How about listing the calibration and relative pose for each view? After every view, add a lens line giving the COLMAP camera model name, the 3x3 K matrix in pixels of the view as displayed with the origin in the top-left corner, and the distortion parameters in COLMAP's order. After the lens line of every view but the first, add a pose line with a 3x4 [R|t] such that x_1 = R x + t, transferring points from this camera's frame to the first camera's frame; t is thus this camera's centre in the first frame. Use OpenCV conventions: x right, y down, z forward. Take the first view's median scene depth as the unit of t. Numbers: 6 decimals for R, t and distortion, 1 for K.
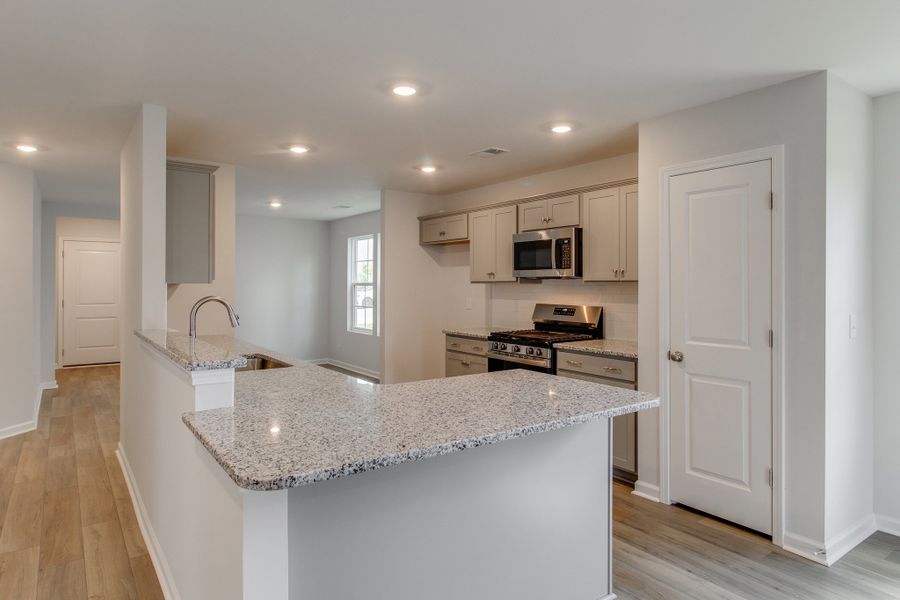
lens RADIAL K [[542.7, 0, 458.5], [0, 542.7, 286.3], [0, 0, 1]] dist [-0.015162, -0.007647]
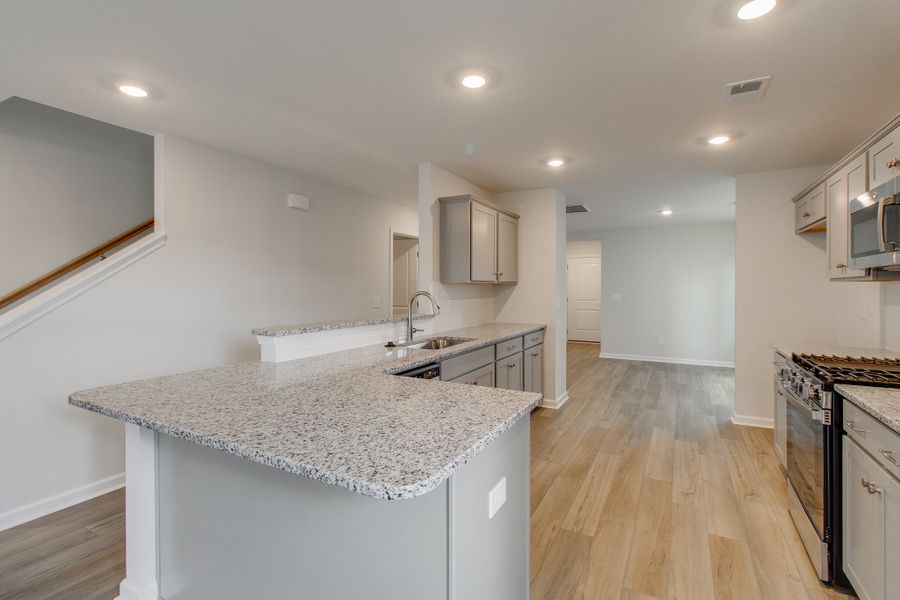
lens RADIAL K [[416.2, 0, 455.8], [0, 416.2, 286.5], [0, 0, 1]] dist [-0.001345, 0.002024]
pose [[0.425555, -0.006391, -0.904910, 0.301267], [-0.002153, 0.999965, -0.008074, 0.006043], [0.904930, 0.005384, 0.425526, 0.347789]]
